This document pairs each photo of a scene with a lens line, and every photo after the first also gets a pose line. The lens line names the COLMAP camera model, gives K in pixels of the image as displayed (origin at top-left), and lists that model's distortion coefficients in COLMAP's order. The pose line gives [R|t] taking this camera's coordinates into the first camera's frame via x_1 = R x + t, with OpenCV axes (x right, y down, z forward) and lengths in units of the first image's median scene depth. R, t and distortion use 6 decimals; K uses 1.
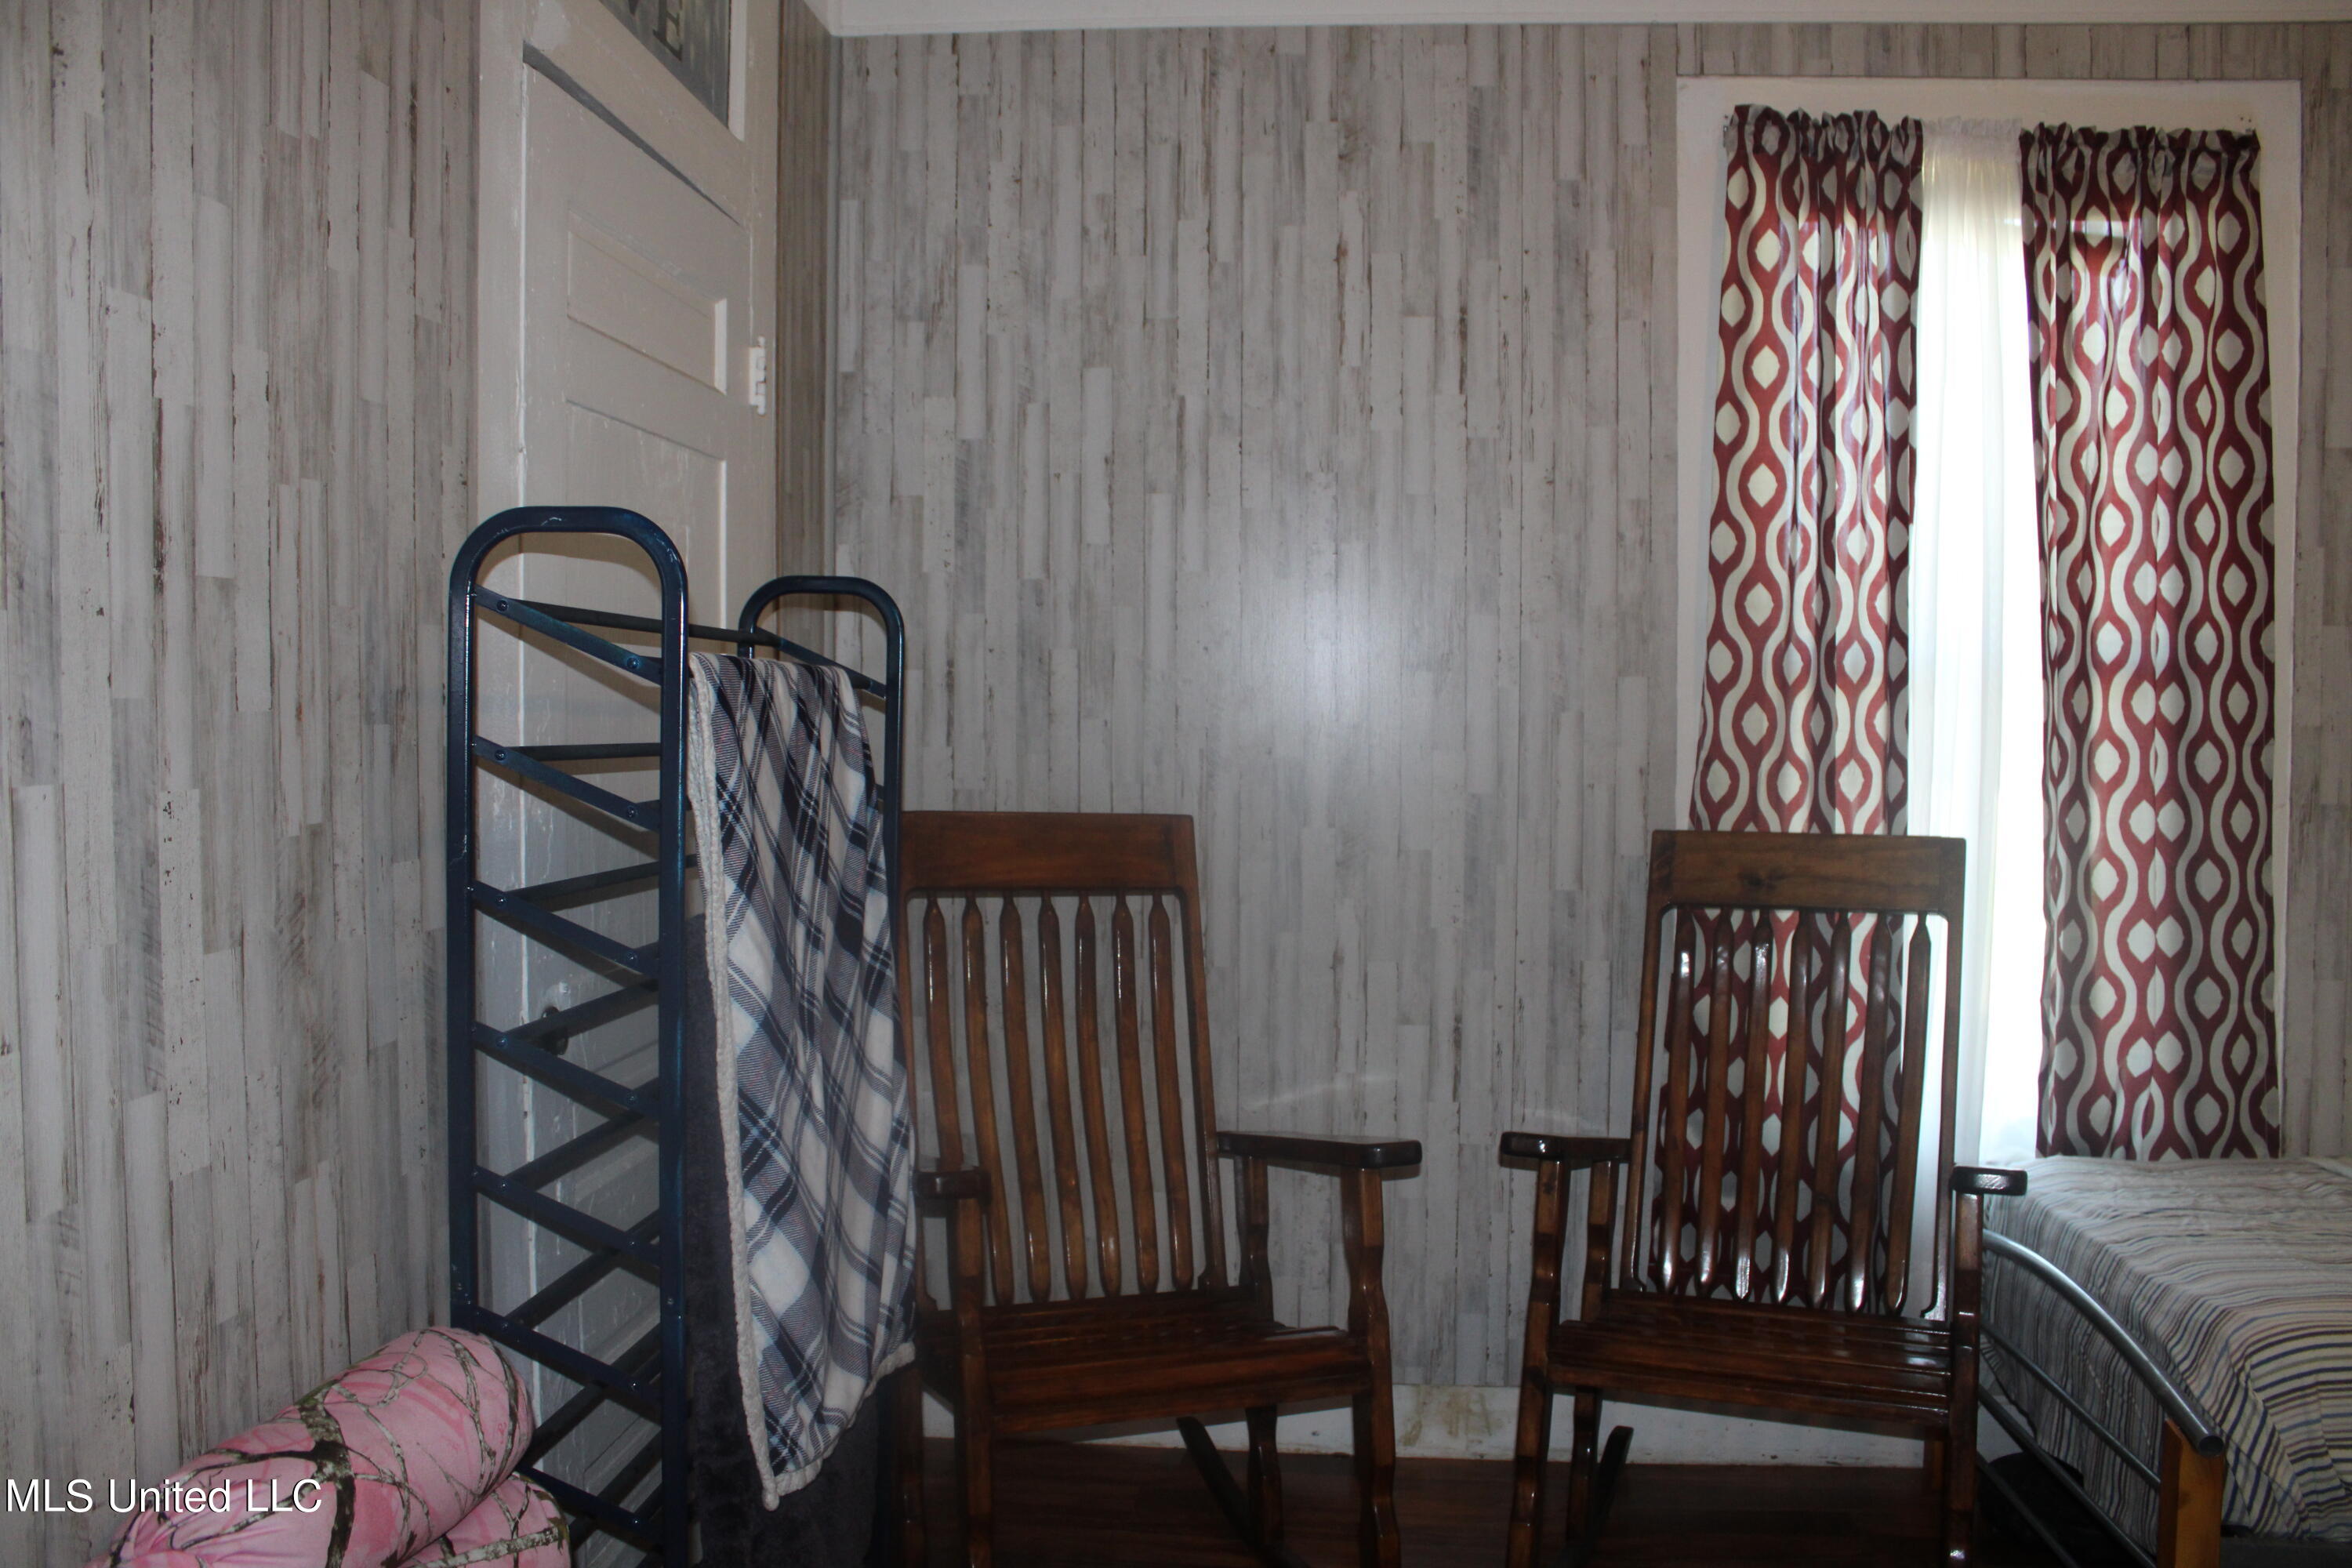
lens RADIAL K [[2136.7, 0, 1073.0], [0, 2136.7, 818.2], [0, 0, 1]] dist [-0.181605, 0.155582]
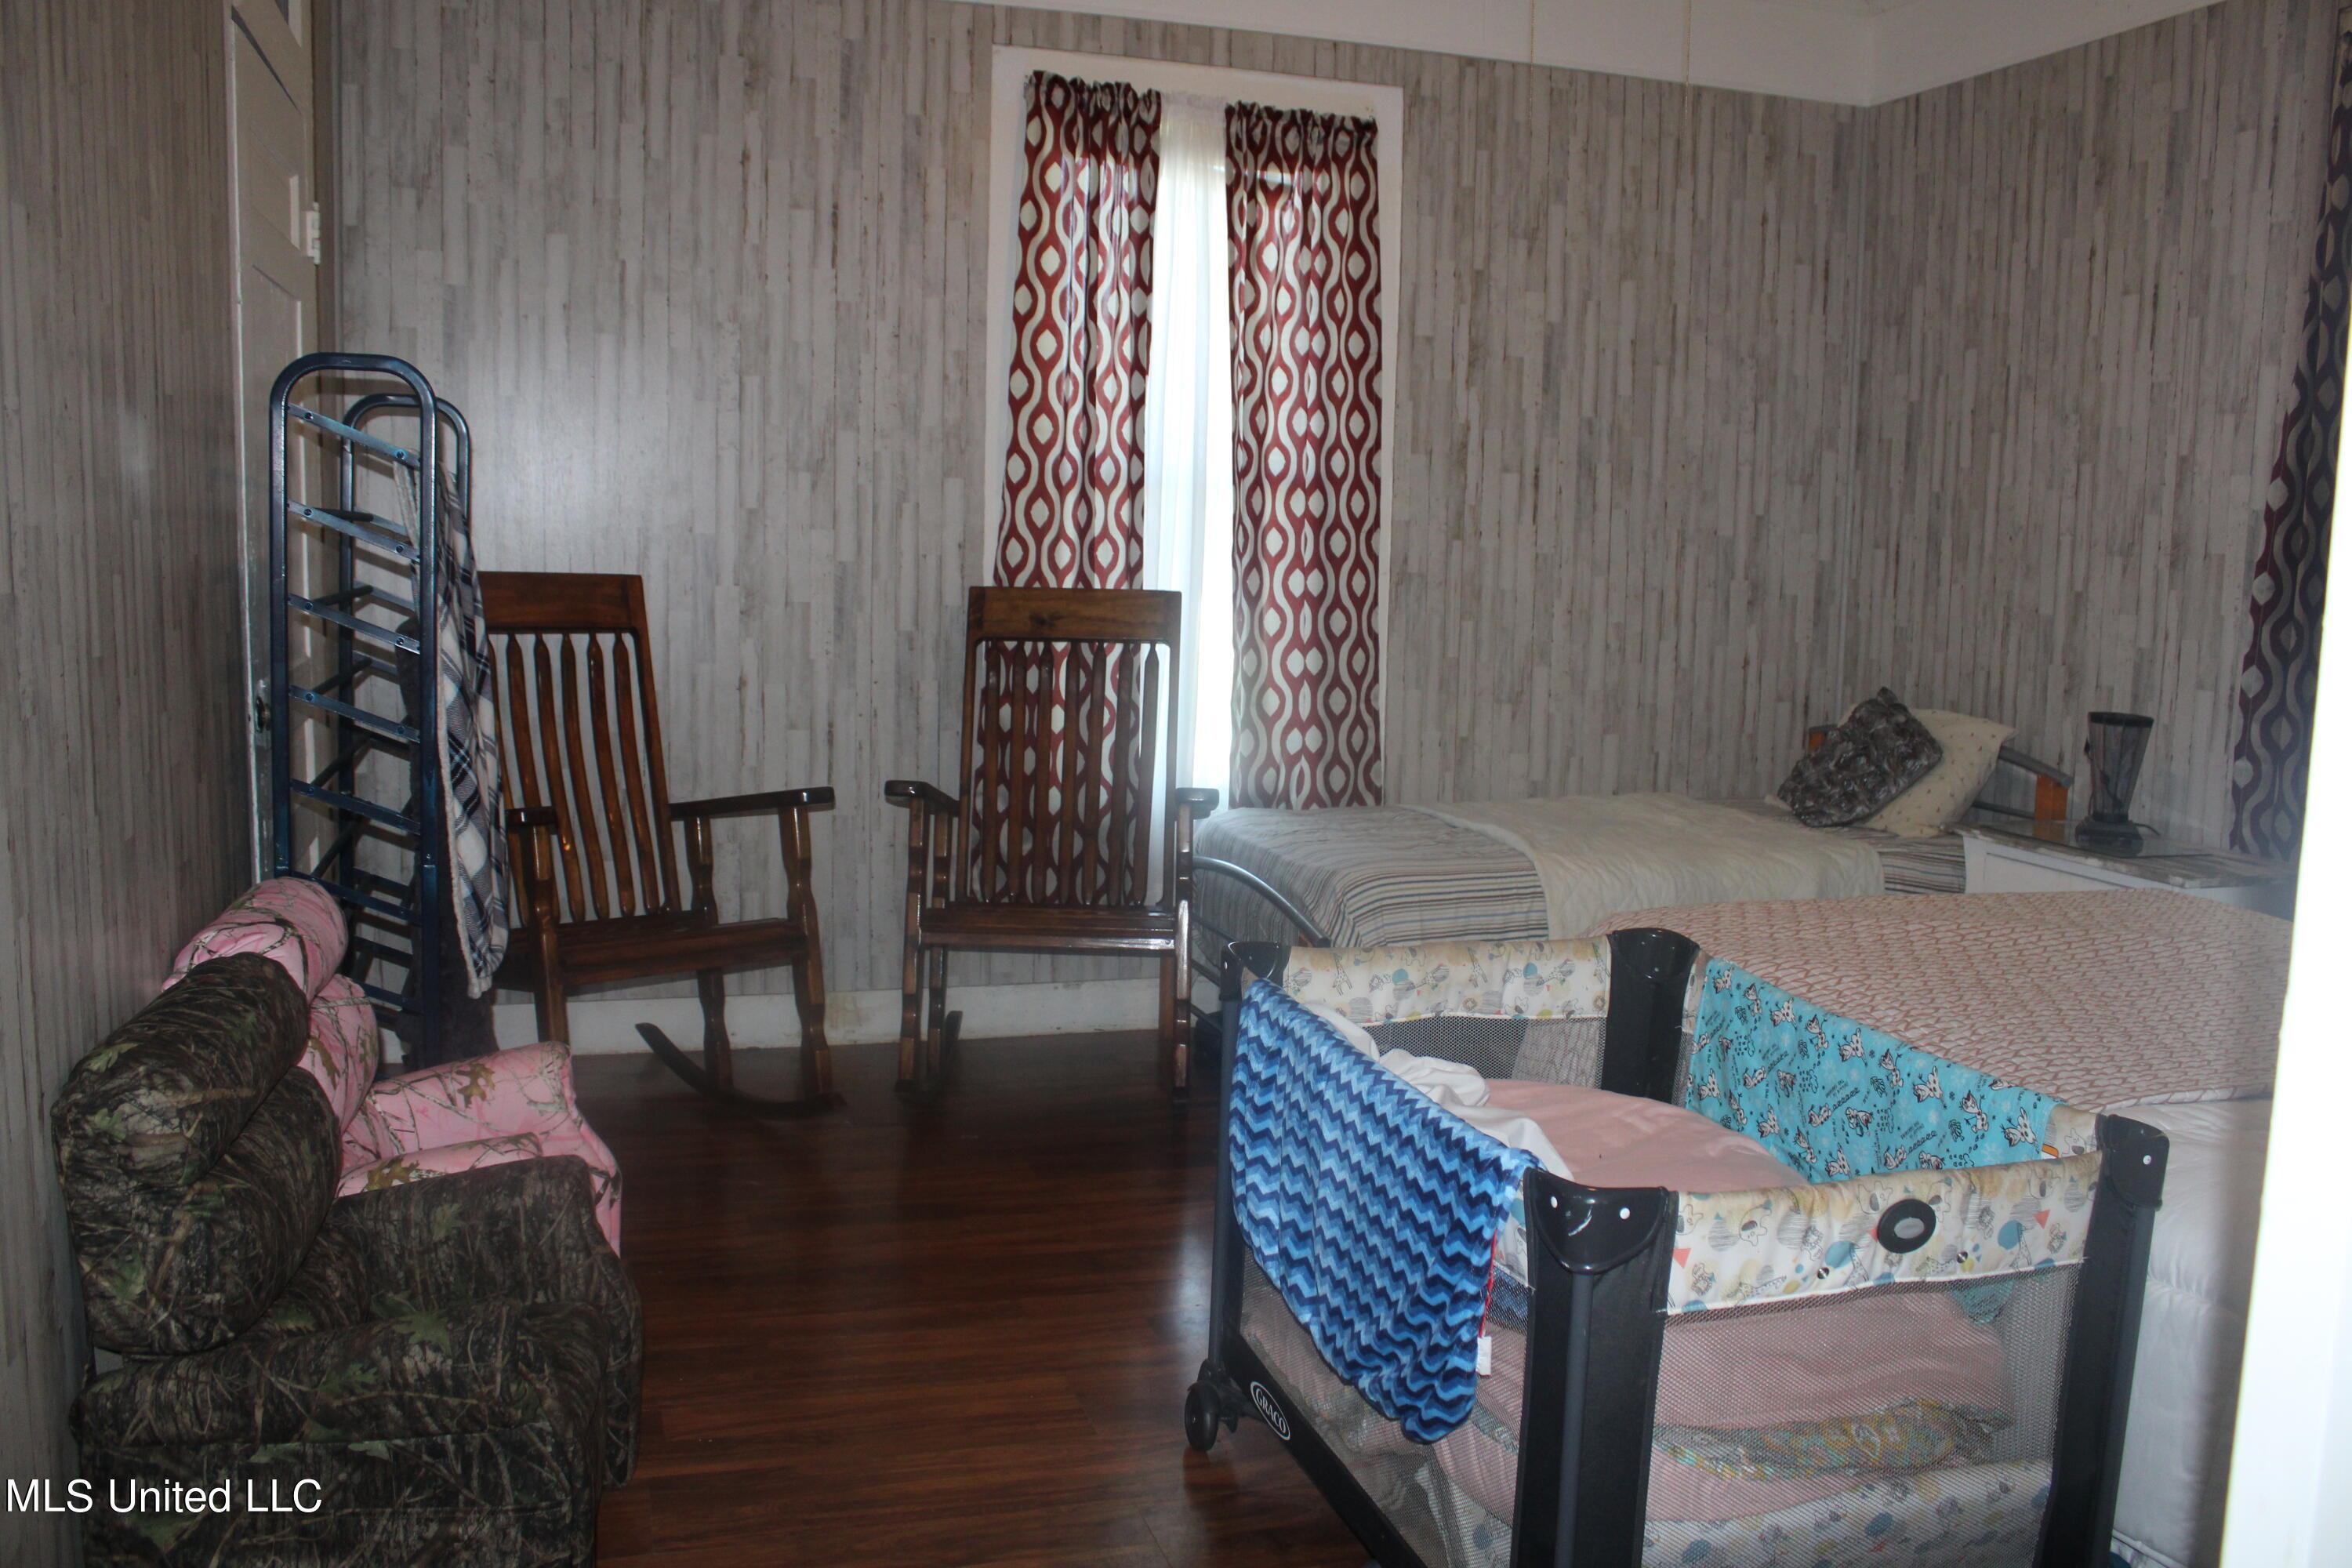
lens RADIAL K [[2136.7, 0, 1173.5], [0, 2136.7, 789.2], [0, 0, 1]] dist [-0.181605, 0.155582]
pose [[0.921242, -0.028304, 0.387958, -0.159368], [-0.002175, 0.996959, 0.077899, 0.029722], [-0.388983, -0.072608, 0.918379, -0.381237]]
